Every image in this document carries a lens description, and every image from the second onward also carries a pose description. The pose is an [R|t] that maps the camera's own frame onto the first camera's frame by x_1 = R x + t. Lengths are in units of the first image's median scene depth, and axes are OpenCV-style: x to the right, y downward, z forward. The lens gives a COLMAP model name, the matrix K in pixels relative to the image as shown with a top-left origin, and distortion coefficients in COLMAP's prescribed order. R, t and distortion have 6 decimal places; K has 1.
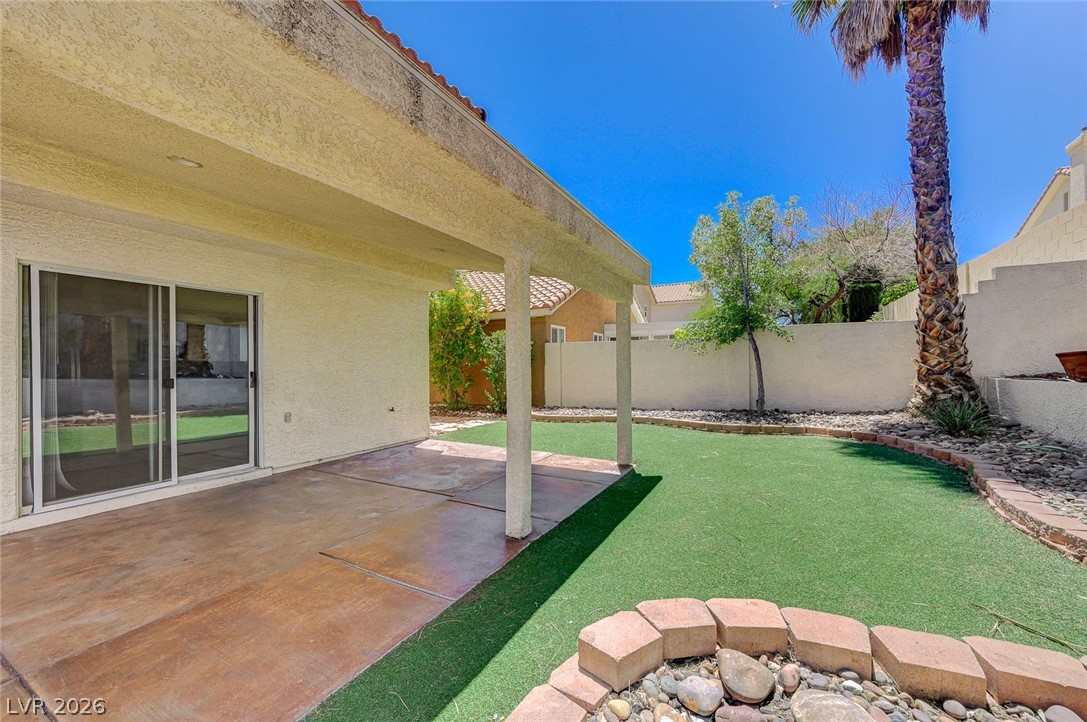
lens RADIAL K [[430.5, 0, 550.4], [0, 430.5, 365.1], [0, 0, 1]] dist [0.000707, 0.000046]
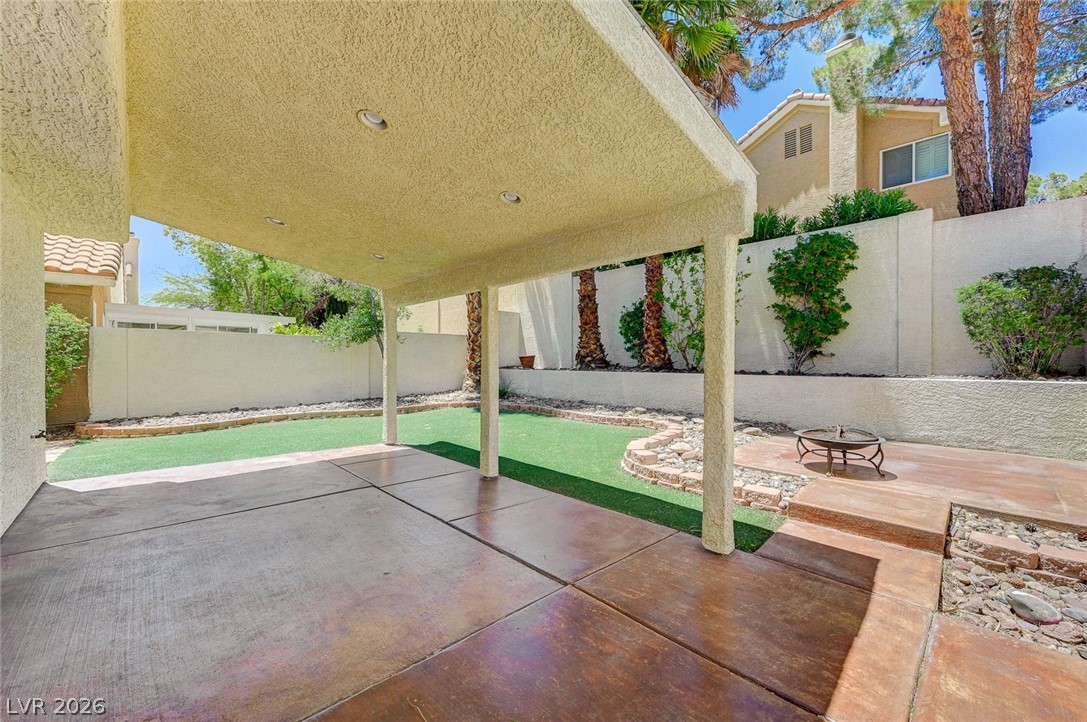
lens RADIAL K [[430.5, 0, 550.4], [0, 430.5, 365.1], [0, 0, 1]] dist [0.000707, 0.000046]
pose [[0.313777, -0.003391, 0.949491, -0.678842], [-0.003919, 0.999980, 0.004866, 0.003290], [-0.949489, -0.005248, 0.313757, 0.166566]]
